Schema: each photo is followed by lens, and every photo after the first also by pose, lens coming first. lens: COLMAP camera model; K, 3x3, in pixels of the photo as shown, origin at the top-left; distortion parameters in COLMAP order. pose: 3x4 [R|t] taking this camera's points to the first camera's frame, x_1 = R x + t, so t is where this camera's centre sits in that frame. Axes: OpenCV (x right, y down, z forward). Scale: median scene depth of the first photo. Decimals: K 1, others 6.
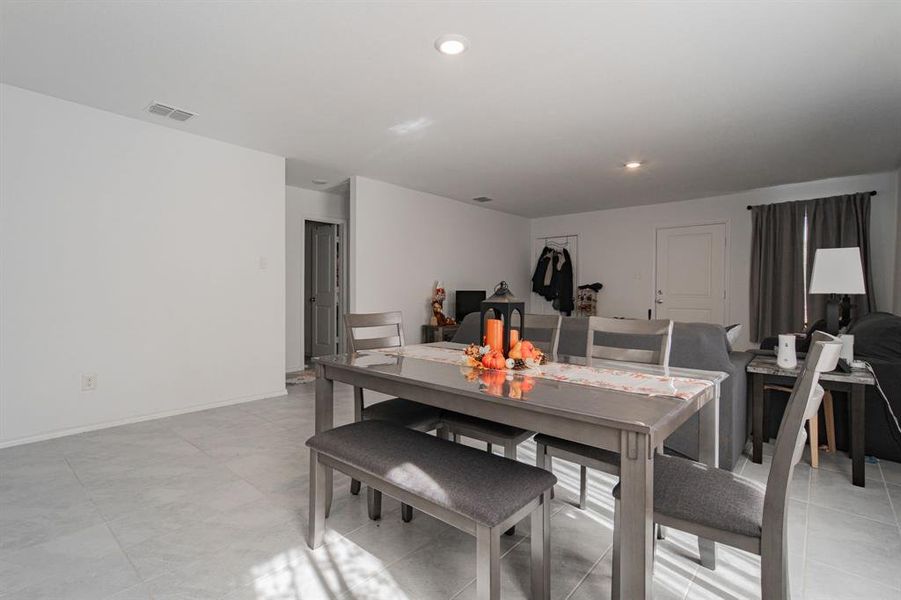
lens RADIAL K [[424.2, 0, 447.9], [0, 424.2, 297.5], [0, 0, 1]] dist [-0.002121, 0.010629]
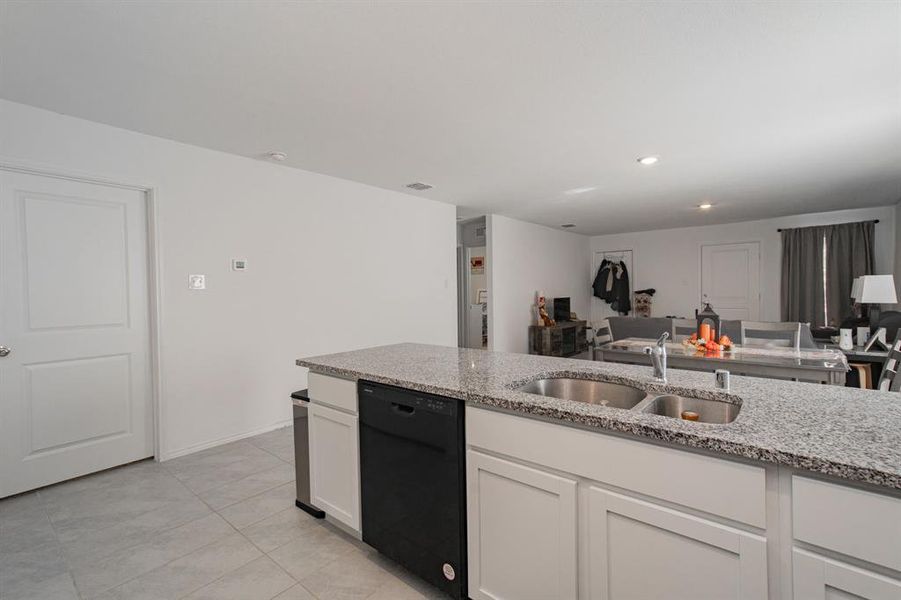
lens RADIAL K [[406.1, 0, 450.1], [0, 406.1, 301.2], [0, 0, 1]] dist [-0.005123, 0.011397]
pose [[0.999712, -0.019459, 0.014037, -0.326117], [0.019297, 0.999746, 0.011602, -0.028958], [-0.014259, -0.011328, 0.999834, -0.238432]]
